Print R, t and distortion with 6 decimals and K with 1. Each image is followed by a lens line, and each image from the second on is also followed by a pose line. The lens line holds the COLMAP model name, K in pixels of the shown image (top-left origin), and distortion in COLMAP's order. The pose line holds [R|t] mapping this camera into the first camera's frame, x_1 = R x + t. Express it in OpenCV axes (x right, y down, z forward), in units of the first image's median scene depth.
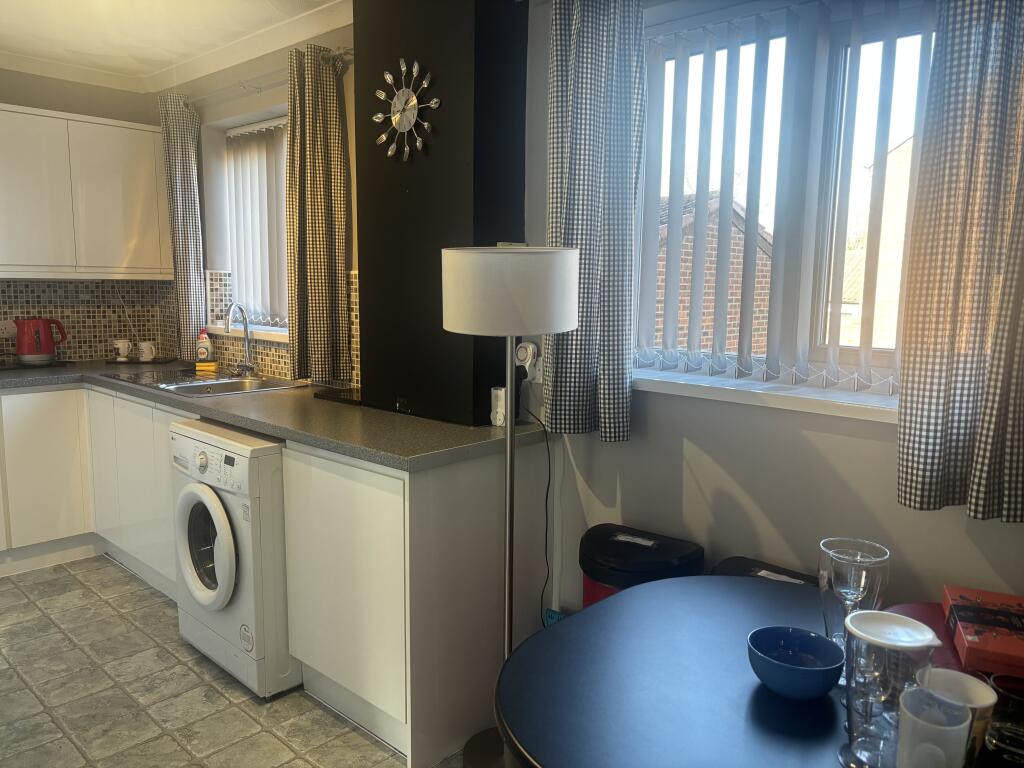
lens RADIAL K [[769.8, 0, 510.7], [0, 769.8, 384.8], [0, 0, 1]] dist [0.014225, 0.001950]
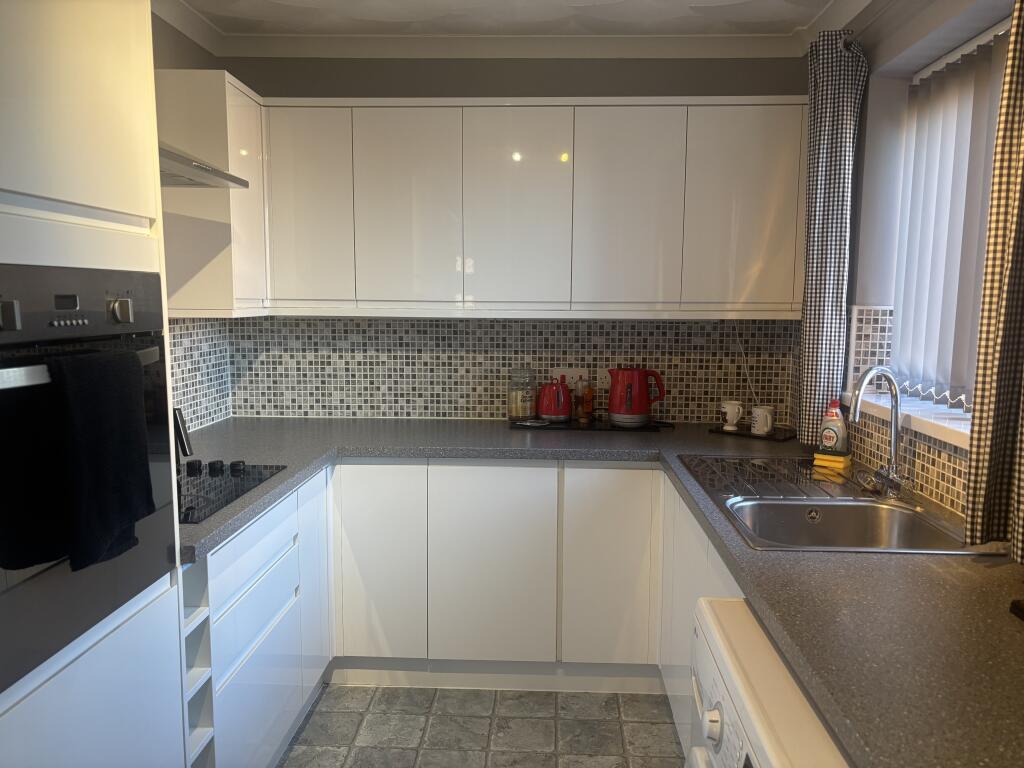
lens RADIAL K [[769.8, 0, 511.0], [0, 769.8, 383.3], [0, 0, 1]] dist [0.014225, 0.001950]
pose [[0.644490, 0.072652, -0.761153, -0.087376], [-0.098052, 0.995109, 0.011959, -0.064835], [0.758299, 0.066925, 0.648462, 0.376833]]
